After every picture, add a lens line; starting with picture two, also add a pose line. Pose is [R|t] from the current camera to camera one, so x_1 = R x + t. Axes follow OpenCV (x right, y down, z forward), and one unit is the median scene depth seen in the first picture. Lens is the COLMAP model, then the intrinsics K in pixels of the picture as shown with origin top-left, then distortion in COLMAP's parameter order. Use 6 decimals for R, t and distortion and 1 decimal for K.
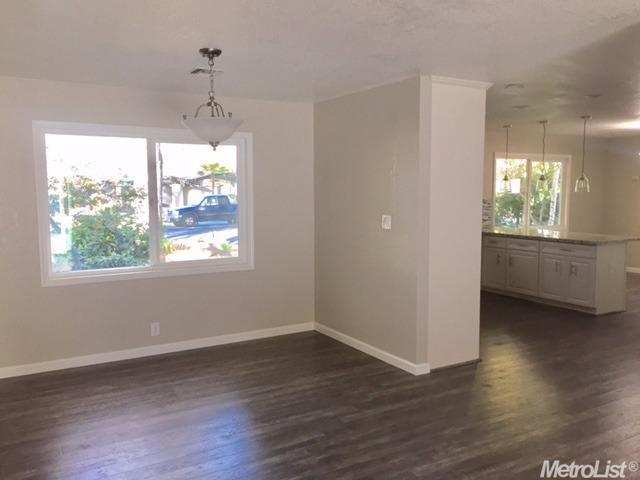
lens RADIAL K [[550.1, 0, 321.5], [0, 550.1, 240.0], [0, 0, 1]] dist [0.083351, -0.102656]
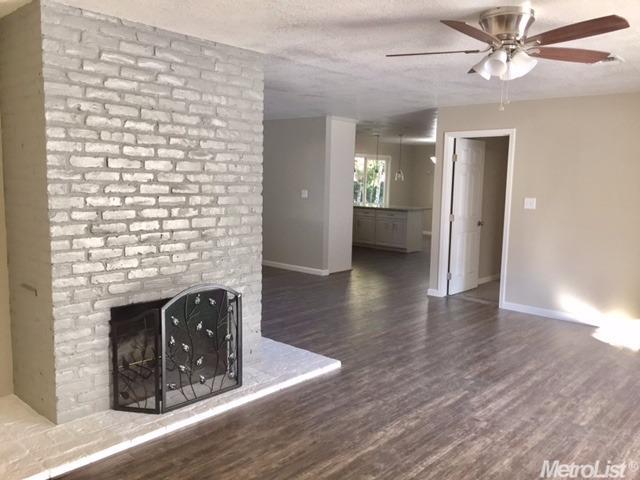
lens RADIAL K [[550.1, 0, 319.8], [0, 550.1, 242.4], [0, 0, 1]] dist [0.083351, -0.102656]
pose [[0.952801, -0.013488, 0.303295, -0.258843], [0.005752, 0.999635, 0.026386, 0.053665], [-0.303540, -0.023396, 0.952531, -0.496590]]
